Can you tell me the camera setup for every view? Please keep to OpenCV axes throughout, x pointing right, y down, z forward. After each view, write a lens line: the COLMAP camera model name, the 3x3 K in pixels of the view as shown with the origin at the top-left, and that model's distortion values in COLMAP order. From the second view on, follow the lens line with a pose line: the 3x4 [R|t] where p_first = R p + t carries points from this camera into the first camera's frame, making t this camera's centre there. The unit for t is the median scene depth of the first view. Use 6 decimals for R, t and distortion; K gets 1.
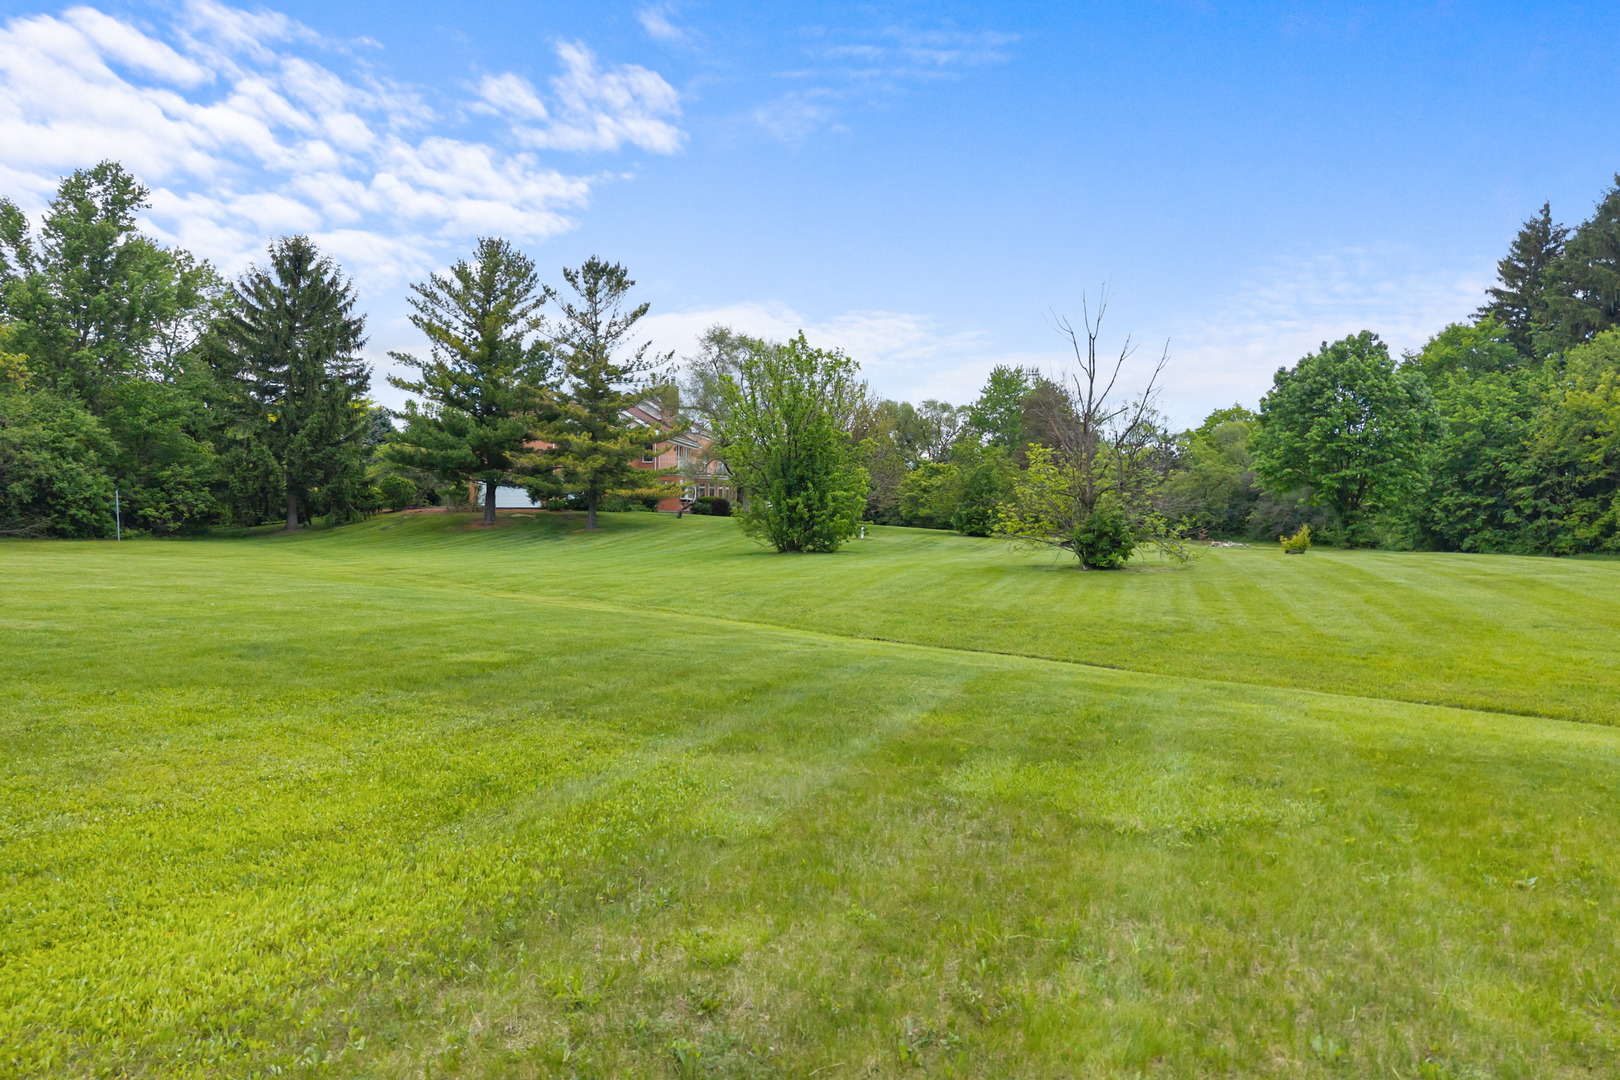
lens RADIAL K [[1133.2, 0, 810.0], [0, 1133.2, 540.0], [0, 0, 1]] dist [-0.006380, -0.001519]
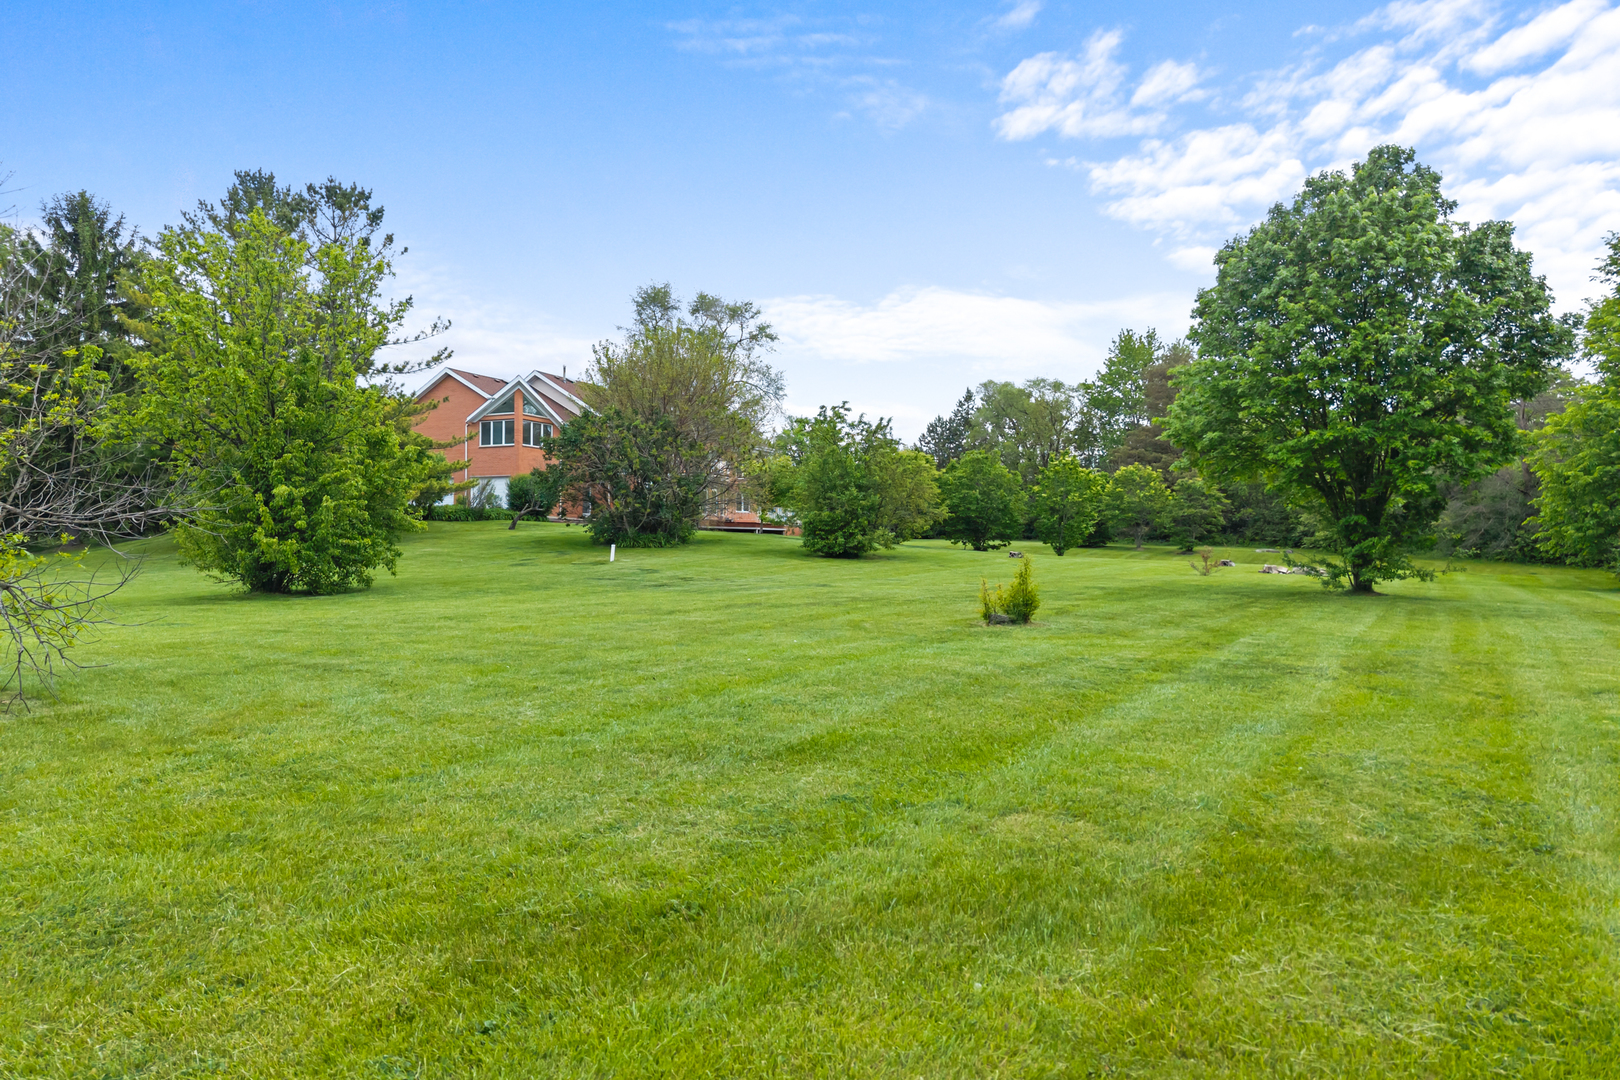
lens RADIAL K [[1133.2, 0, 810.0], [0, 1133.2, 540.0], [0, 0, 1]] dist [-0.006380, -0.001519]
pose [[0.970956, -0.001216, -0.239256, 0.144103], [0.000331, 0.999993, -0.003736, -0.005175], [0.239258, 0.003549, 0.970949, 0.183952]]
